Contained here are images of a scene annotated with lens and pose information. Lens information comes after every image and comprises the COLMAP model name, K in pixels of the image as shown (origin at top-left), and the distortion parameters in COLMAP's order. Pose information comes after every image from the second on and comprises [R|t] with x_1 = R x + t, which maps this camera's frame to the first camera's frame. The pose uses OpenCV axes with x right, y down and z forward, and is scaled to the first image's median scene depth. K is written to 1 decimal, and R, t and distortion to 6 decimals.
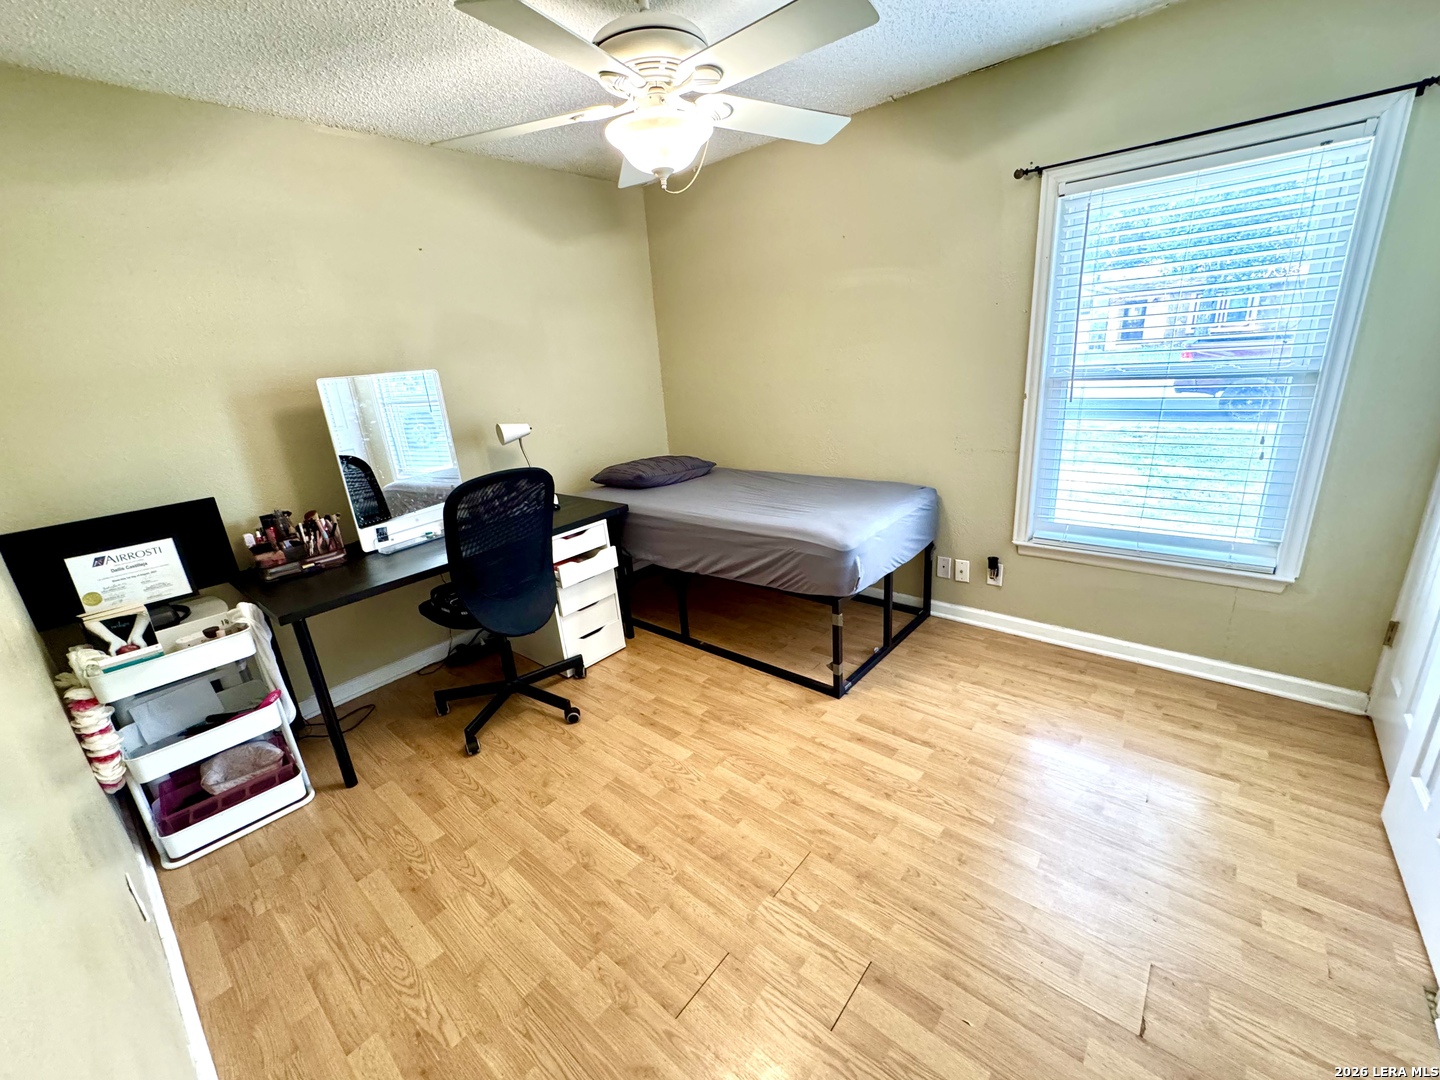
lens RADIAL K [[576.1, 0, 721.6], [0, 576.1, 536.2], [0, 0, 1]] dist [-0.002526, 0.001077]
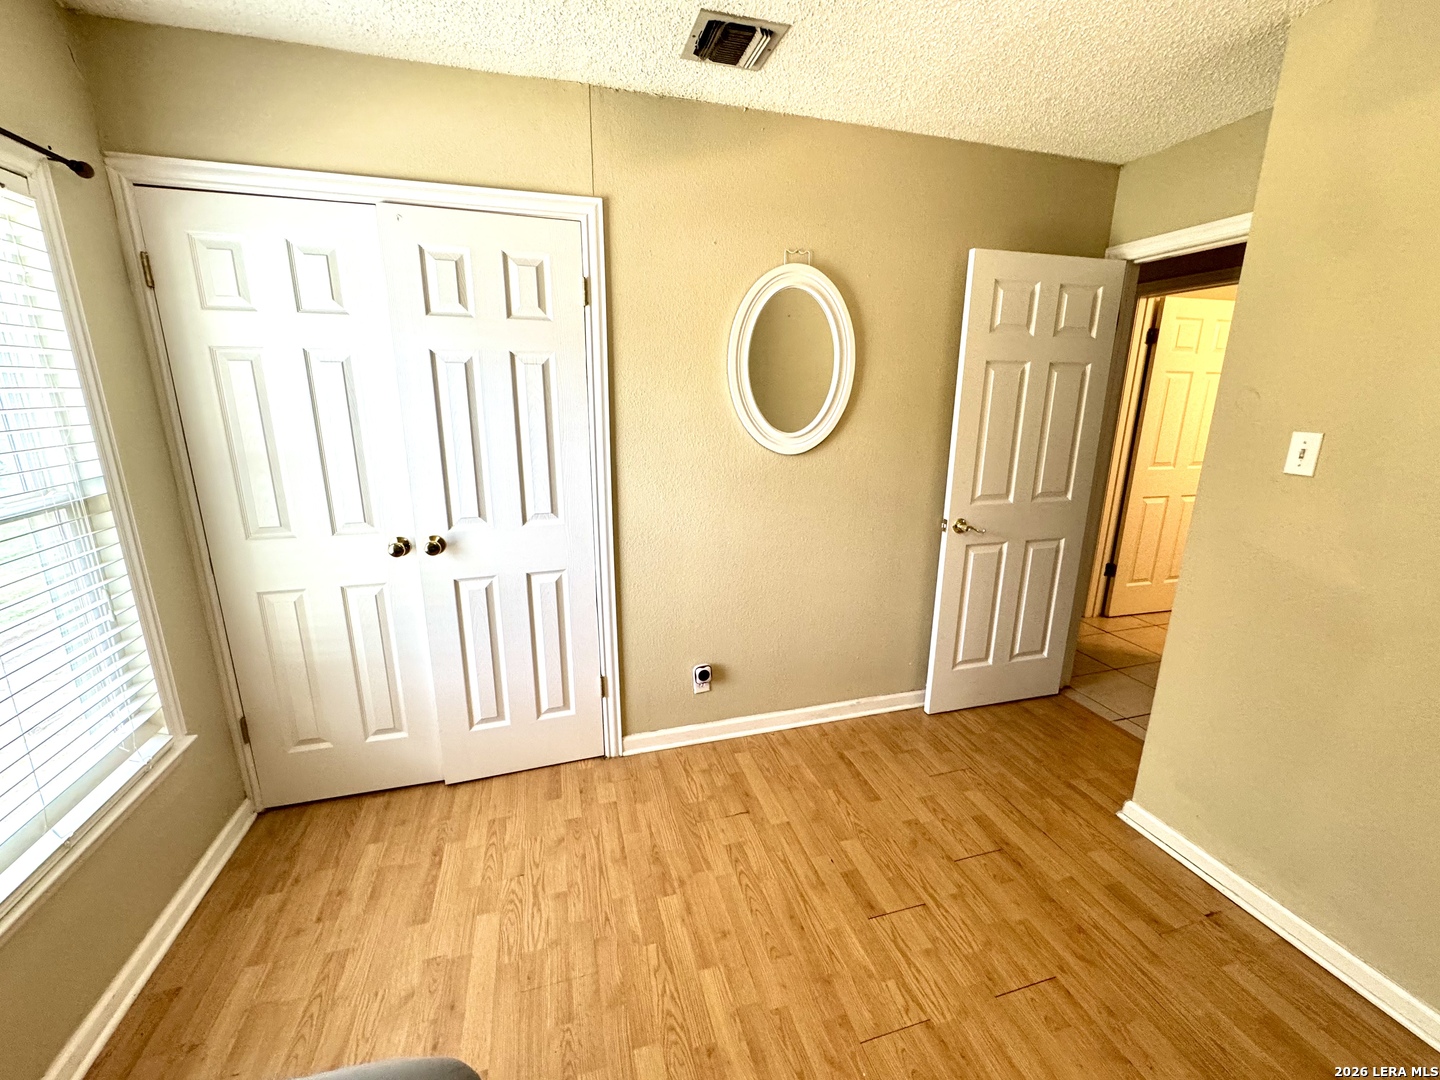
lens RADIAL K [[576.1, 0, 721.6], [0, 576.1, 536.2], [0, 0, 1]] dist [-0.002526, 0.001077]
pose [[-0.830218, -0.063766, 0.553780, -0.089547], [0.228365, 0.867341, 0.442233, -0.503672], [-0.508515, 0.493614, -0.705520, 1.470054]]
